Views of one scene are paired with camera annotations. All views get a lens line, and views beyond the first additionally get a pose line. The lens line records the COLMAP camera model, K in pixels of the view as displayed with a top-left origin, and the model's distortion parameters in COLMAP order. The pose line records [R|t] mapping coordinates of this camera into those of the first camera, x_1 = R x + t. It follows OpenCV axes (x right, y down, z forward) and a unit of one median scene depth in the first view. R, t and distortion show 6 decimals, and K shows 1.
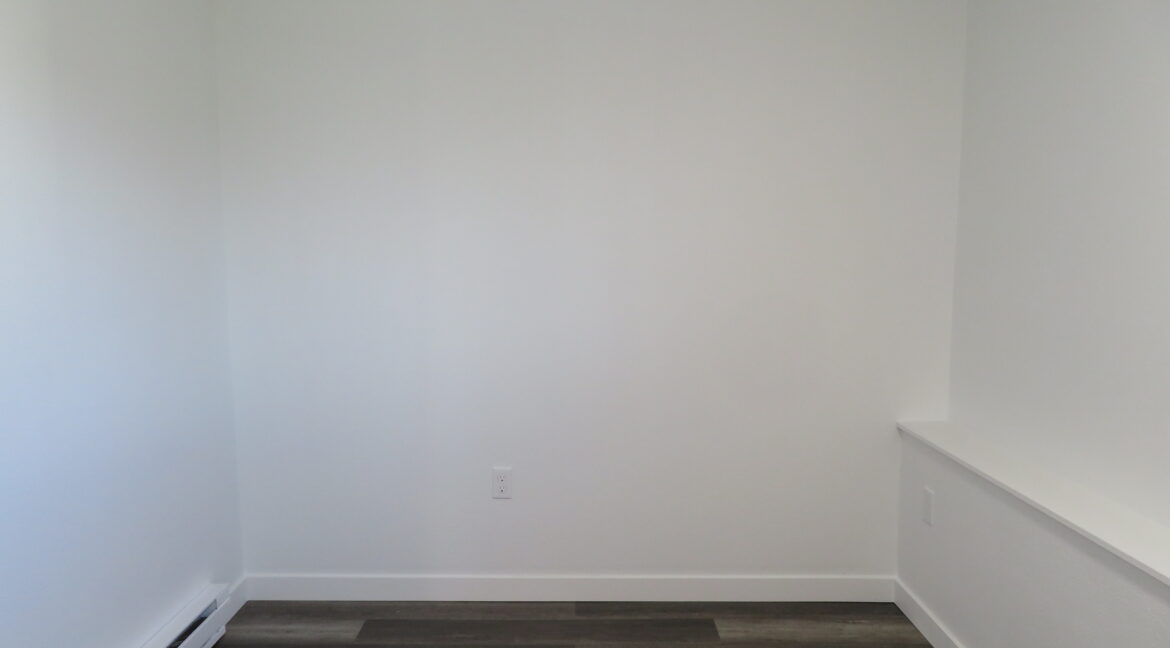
lens RADIAL K [[839.0, 0, 585.0], [0, 839.0, 324.0], [0, 0, 1]] dist [-0.007823, 0.000840]
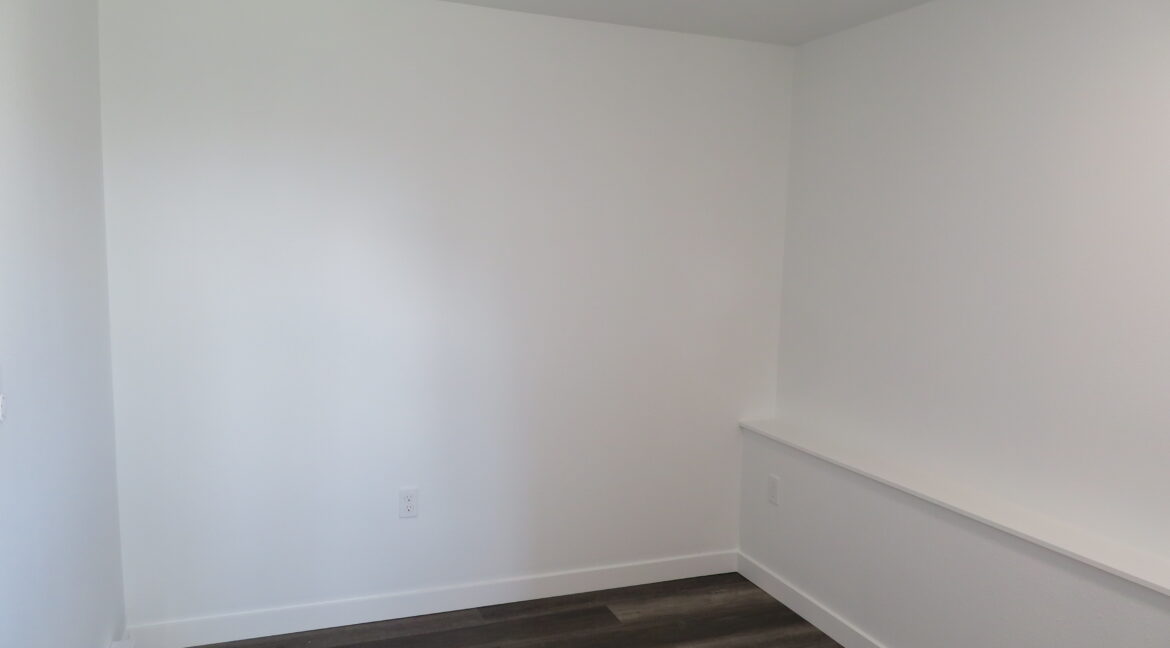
lens RADIAL K [[839.0, 0, 585.0], [0, 839.0, 324.0], [0, 0, 1]] dist [-0.007823, 0.000840]
pose [[0.931046, -0.014512, 0.364612, -0.282256], [0.011623, 0.999881, 0.010117, -0.039055], [-0.364715, -0.005181, 0.931105, -0.038290]]
